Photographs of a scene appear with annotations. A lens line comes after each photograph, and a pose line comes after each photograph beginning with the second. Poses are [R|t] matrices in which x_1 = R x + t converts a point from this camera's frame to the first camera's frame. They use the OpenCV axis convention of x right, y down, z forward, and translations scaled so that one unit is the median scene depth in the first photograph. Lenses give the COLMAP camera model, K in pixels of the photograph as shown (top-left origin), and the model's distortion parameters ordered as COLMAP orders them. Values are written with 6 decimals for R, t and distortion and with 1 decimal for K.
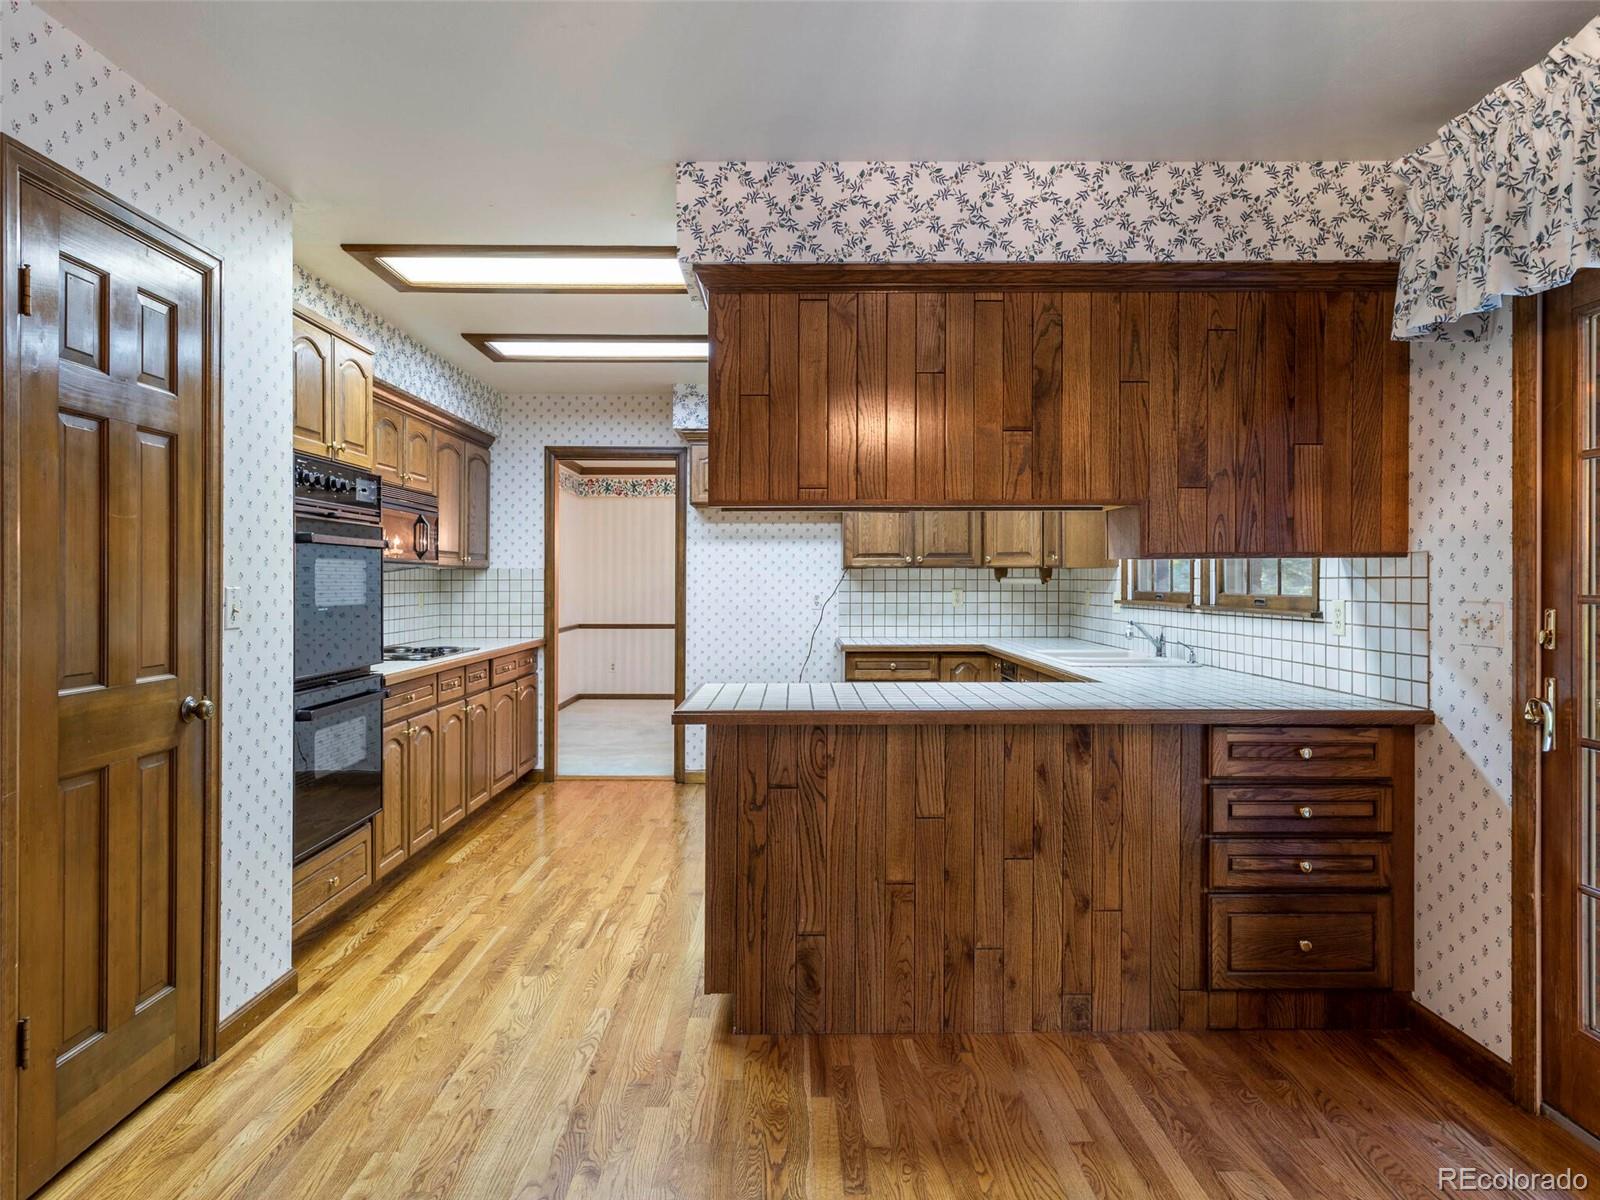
lens RADIAL K [[967.9, 0, 808.5], [0, 967.9, 586.9], [0, 0, 1]] dist [-0.007585, 0.004167]
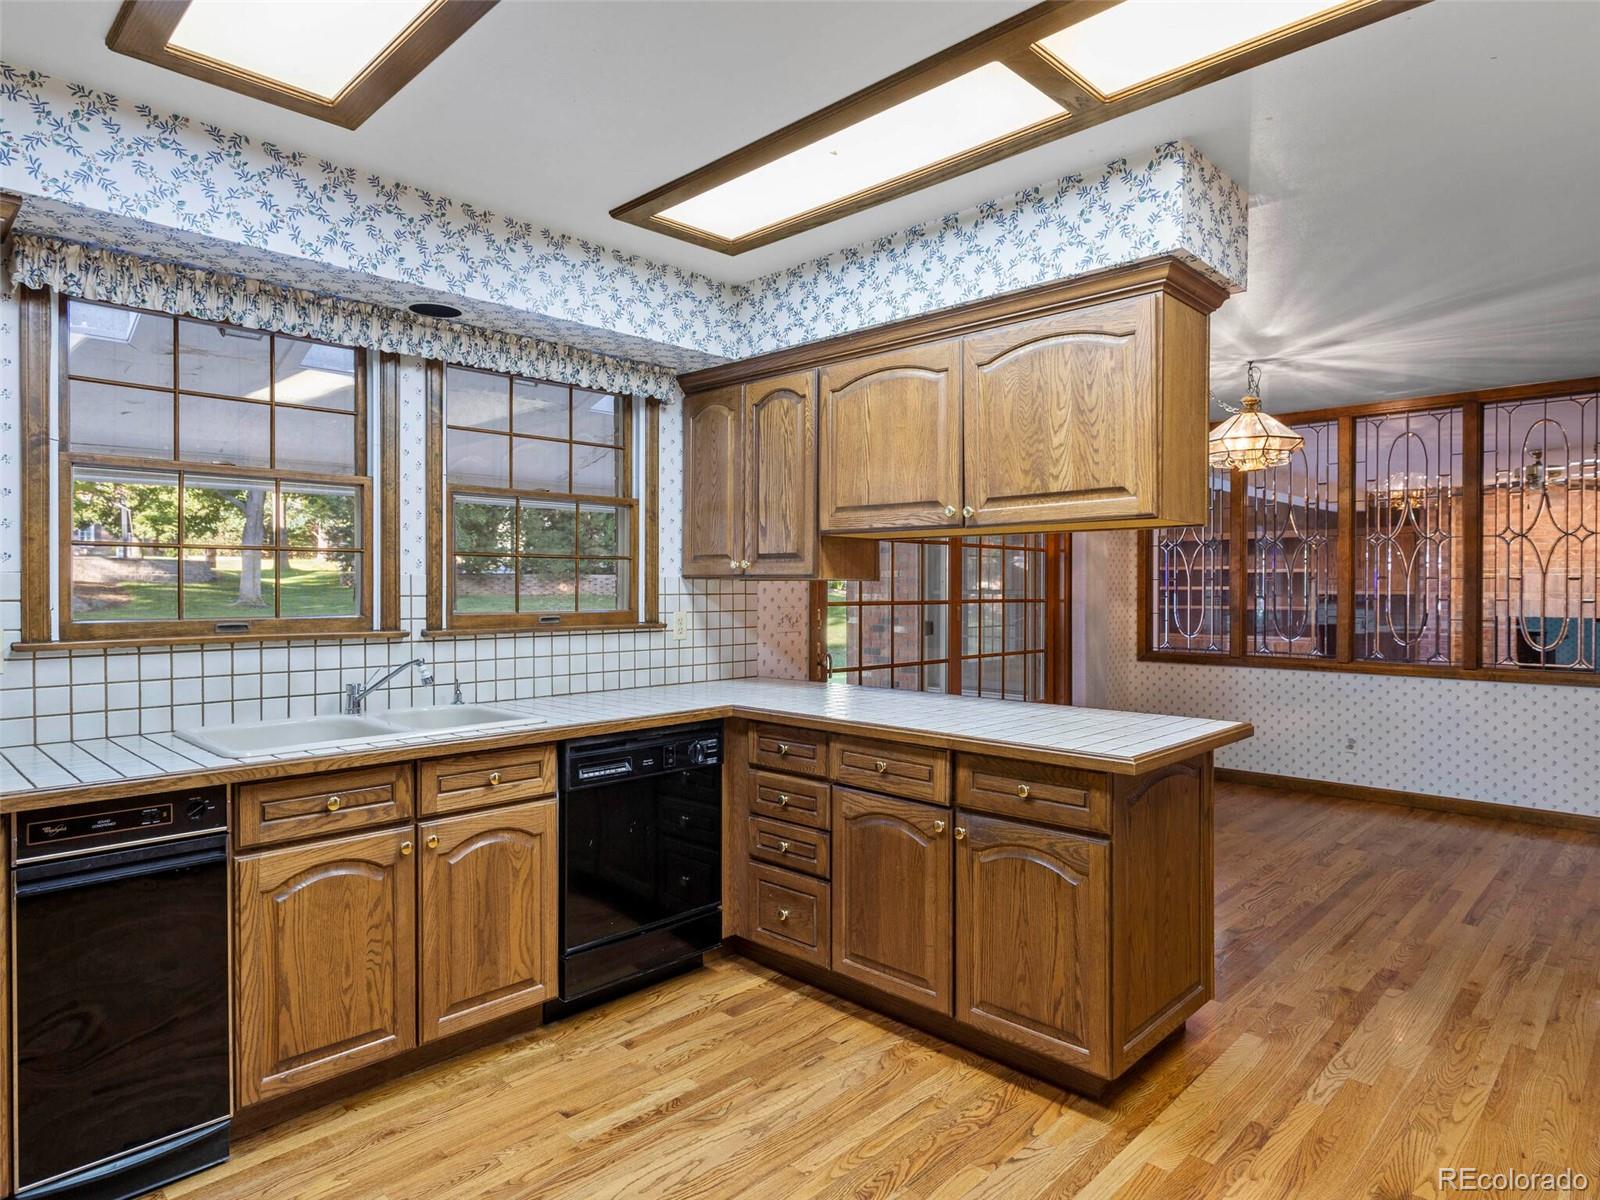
lens RADIAL K [[940.5, 0, 784.5], [0, 940.5, 597.6], [0, 0, 1]] dist [-0.009297, 0.007031]
pose [[-0.694476, -0.008034, 0.719471, -0.508211], [0.004000, 0.999879, 0.015026, -0.026763], [-0.719505, 0.013313, -0.694360, 2.020977]]
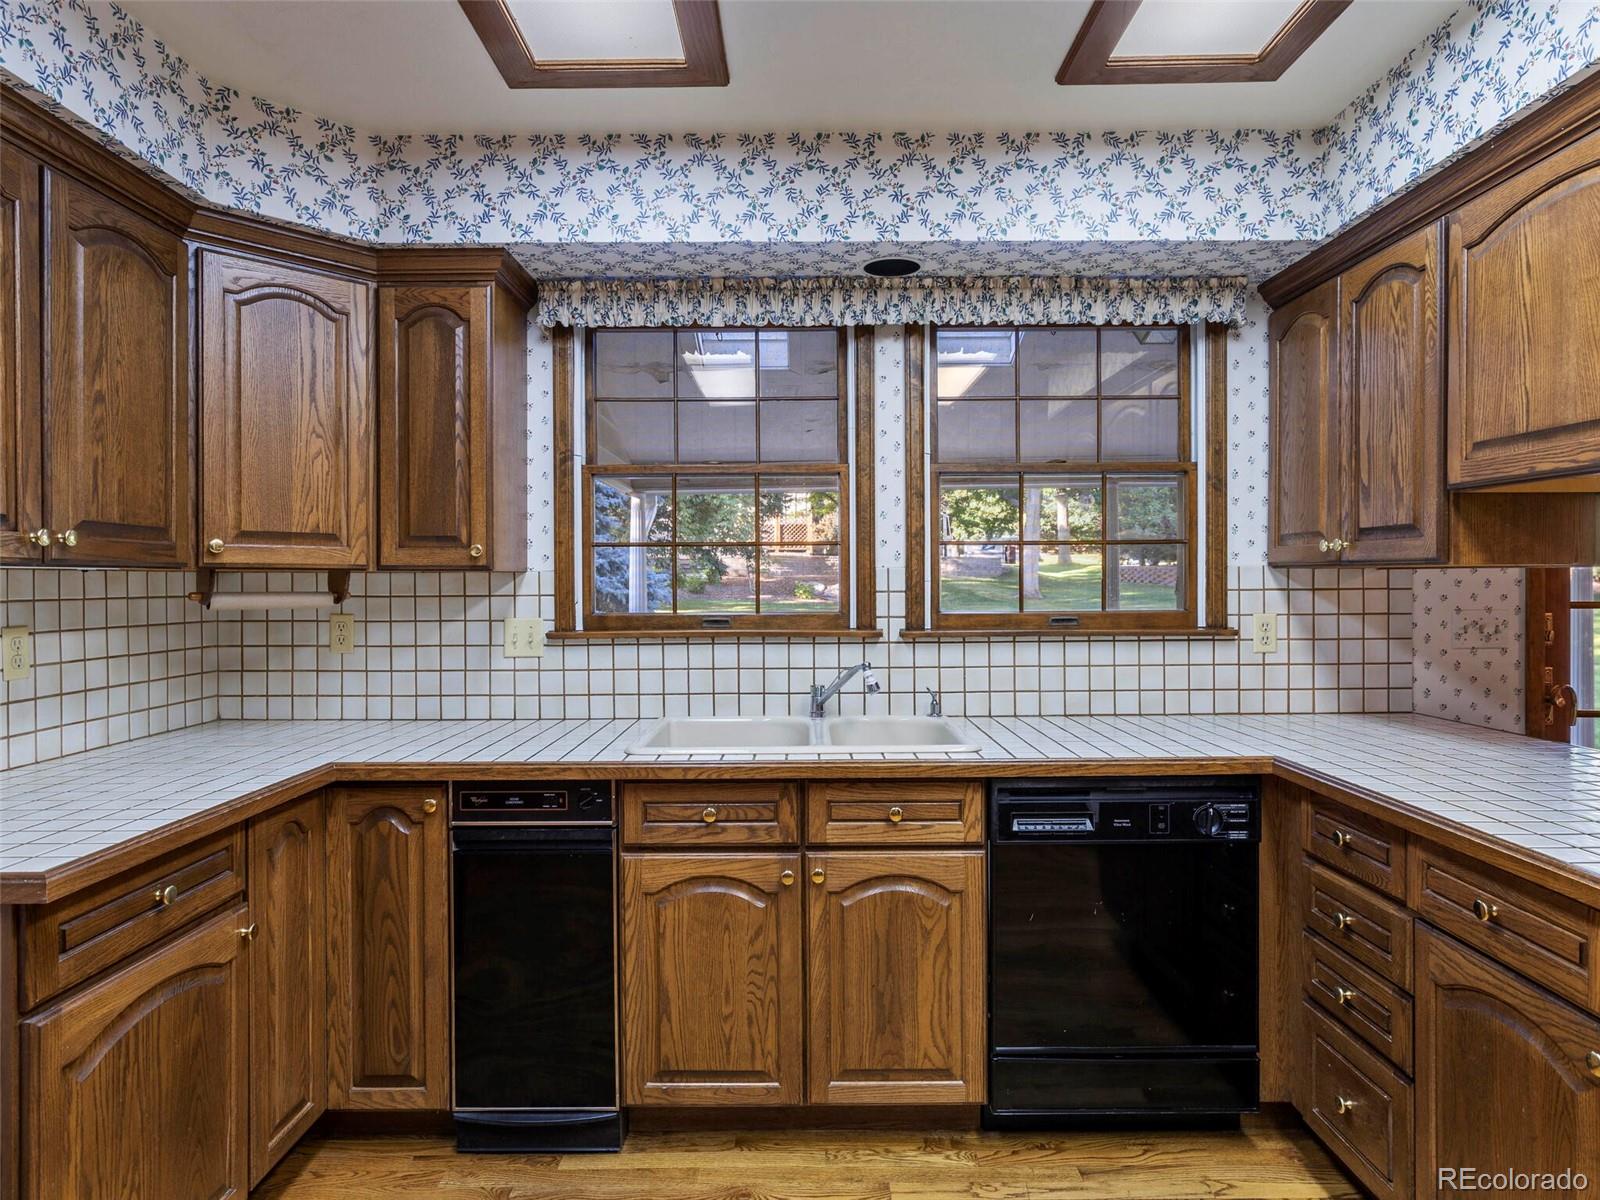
lens RADIAL K [[940.5, 0, 795.9], [0, 940.5, 590.7], [0, 0, 1]] dist [-0.009297, 0.007031]
pose [[0.020730, -0.009184, 0.999743, -0.405411], [0.011662, 0.999892, 0.008944, -0.024921], [-0.999717, 0.011474, 0.020835, 1.634386]]
